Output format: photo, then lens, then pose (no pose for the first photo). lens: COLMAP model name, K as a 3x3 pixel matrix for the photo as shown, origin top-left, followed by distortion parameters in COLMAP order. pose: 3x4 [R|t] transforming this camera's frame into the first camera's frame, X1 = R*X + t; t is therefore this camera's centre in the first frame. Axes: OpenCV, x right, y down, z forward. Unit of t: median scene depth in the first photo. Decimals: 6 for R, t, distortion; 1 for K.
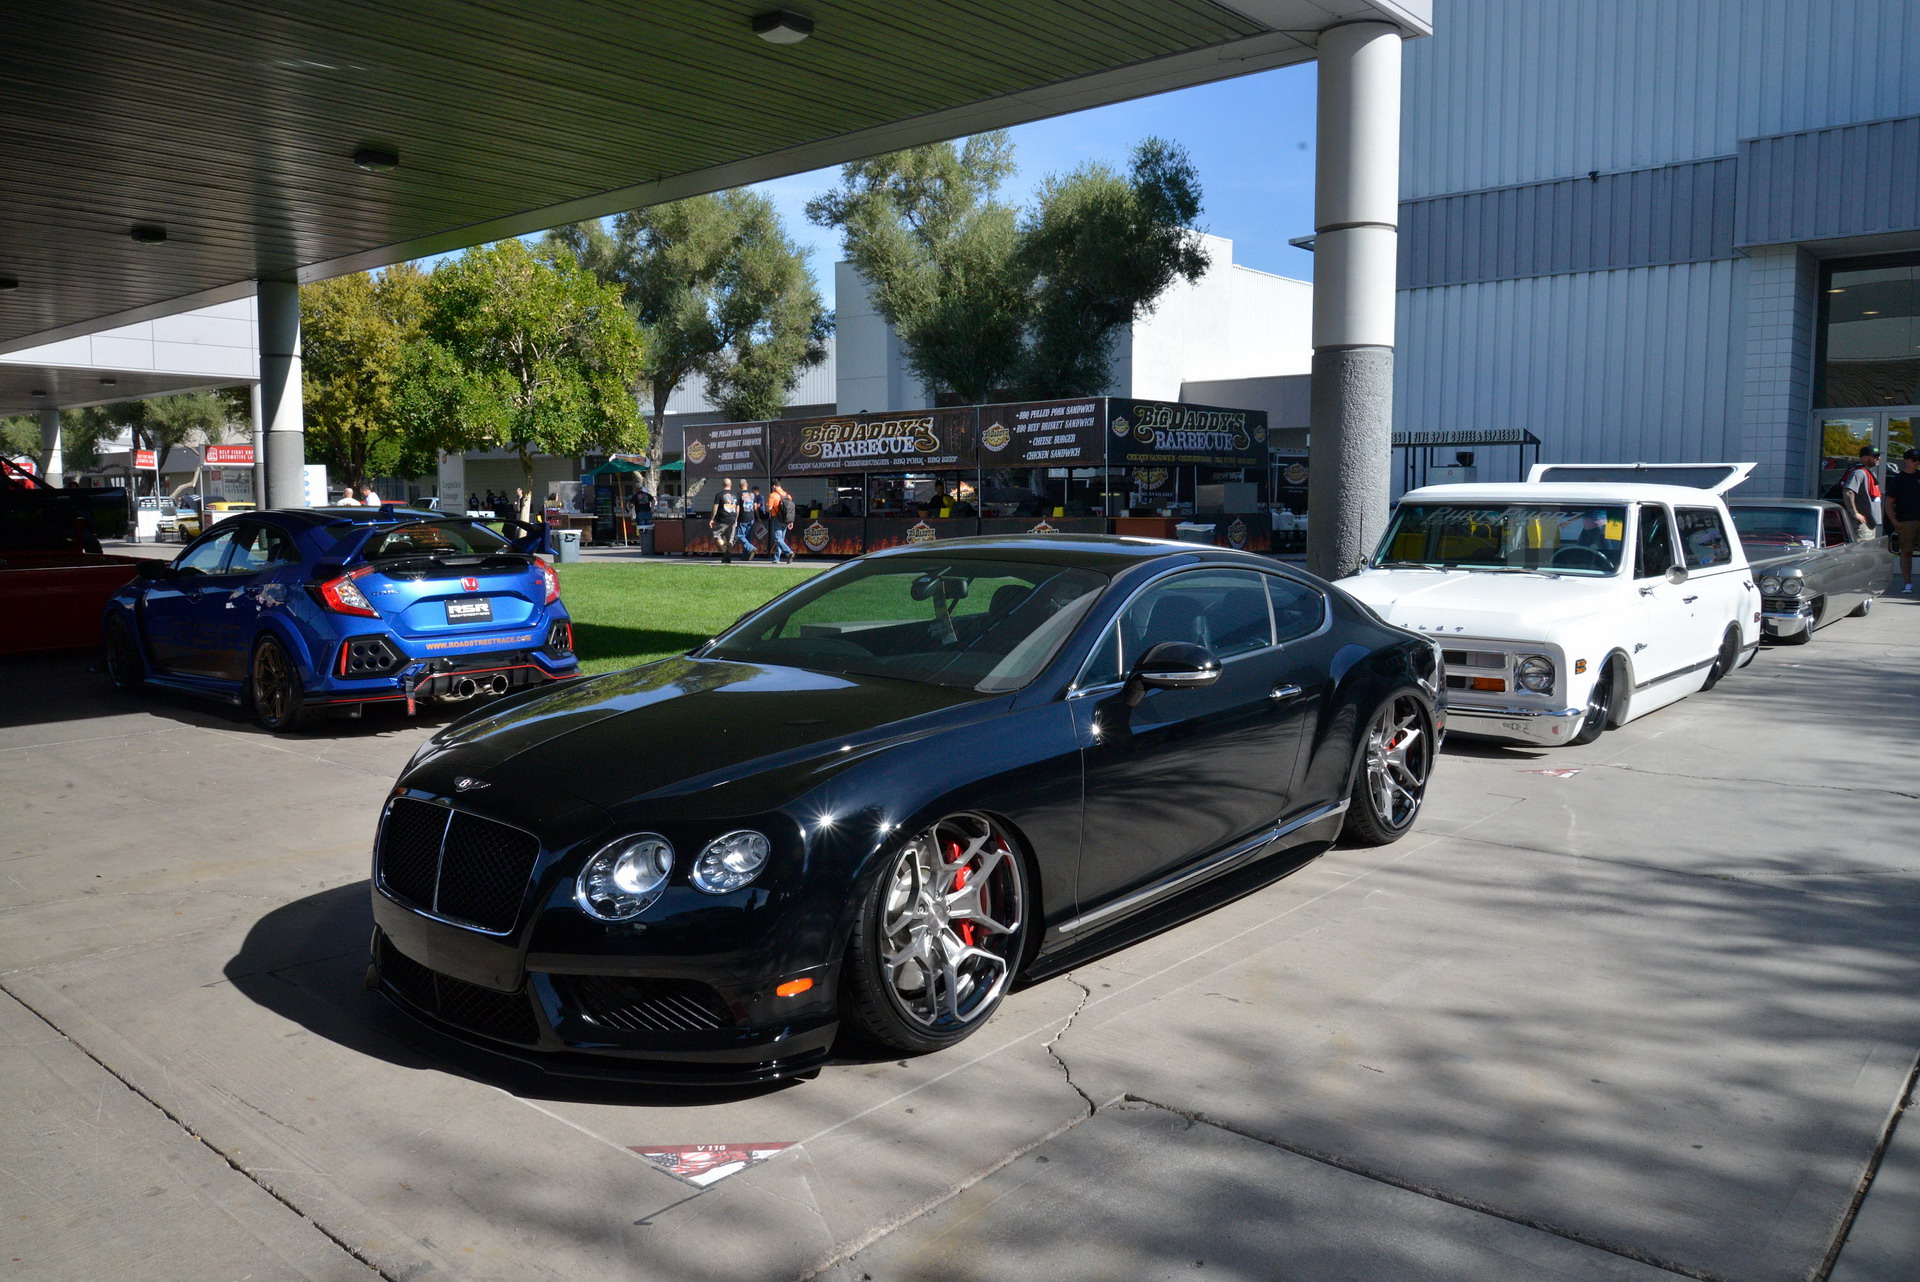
lens RADIAL K [[1435.8, 0, 959.2], [0, 1435.8, 638.2], [0, 0, 1]] dist [-0.034515, -0.003903]
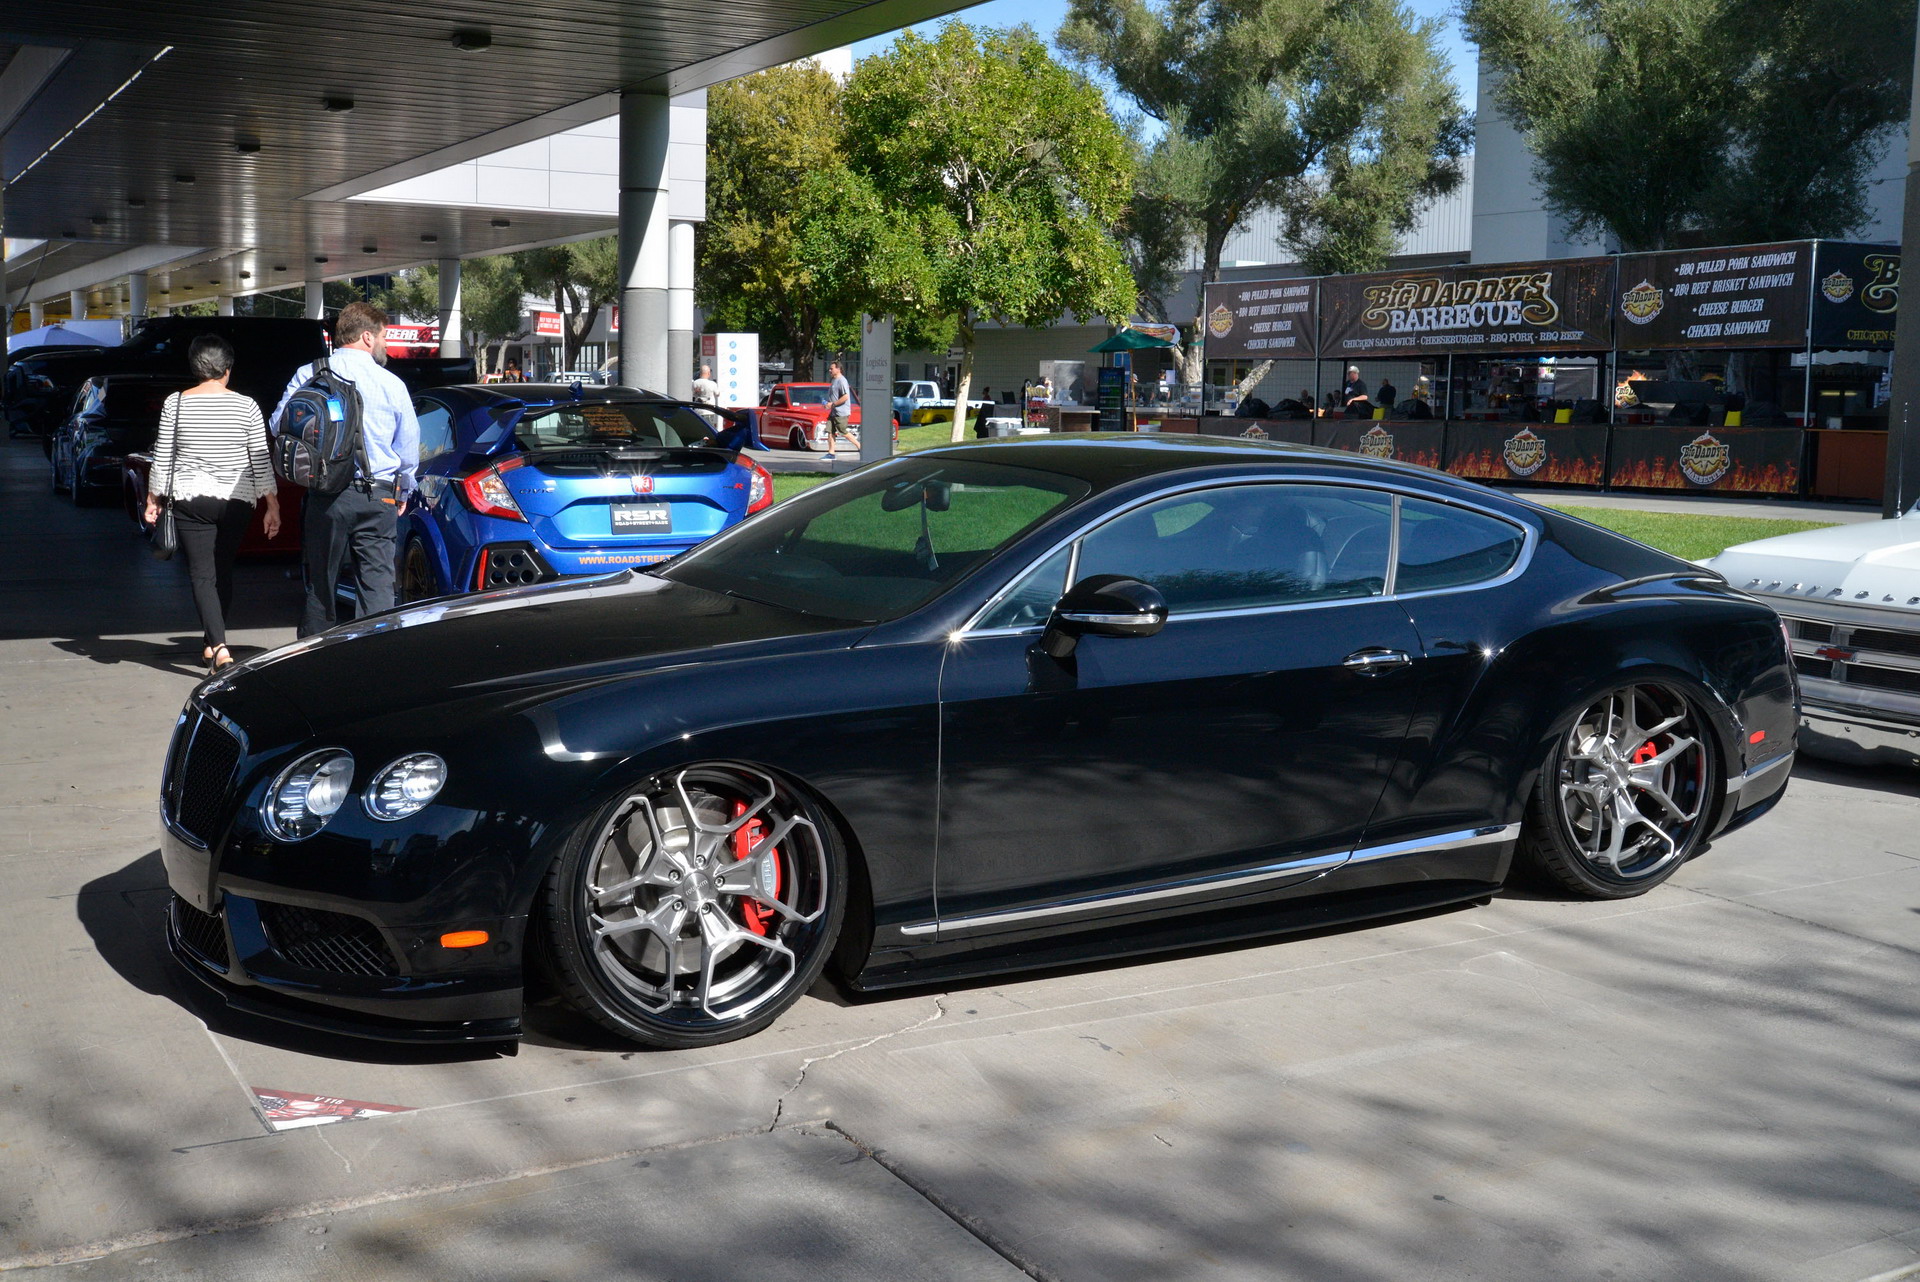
lens RADIAL K [[2107.6, 0, 961.5], [0, 2107.6, 645.1], [0, 0, 1]] dist [-0.034934, 0.000000]
pose [[0.936550, 0.059831, -0.345391, 0.231189], [-0.051828, 0.998131, 0.032369, 0.004204], [0.346682, -0.012414, 0.937901, -0.030716]]
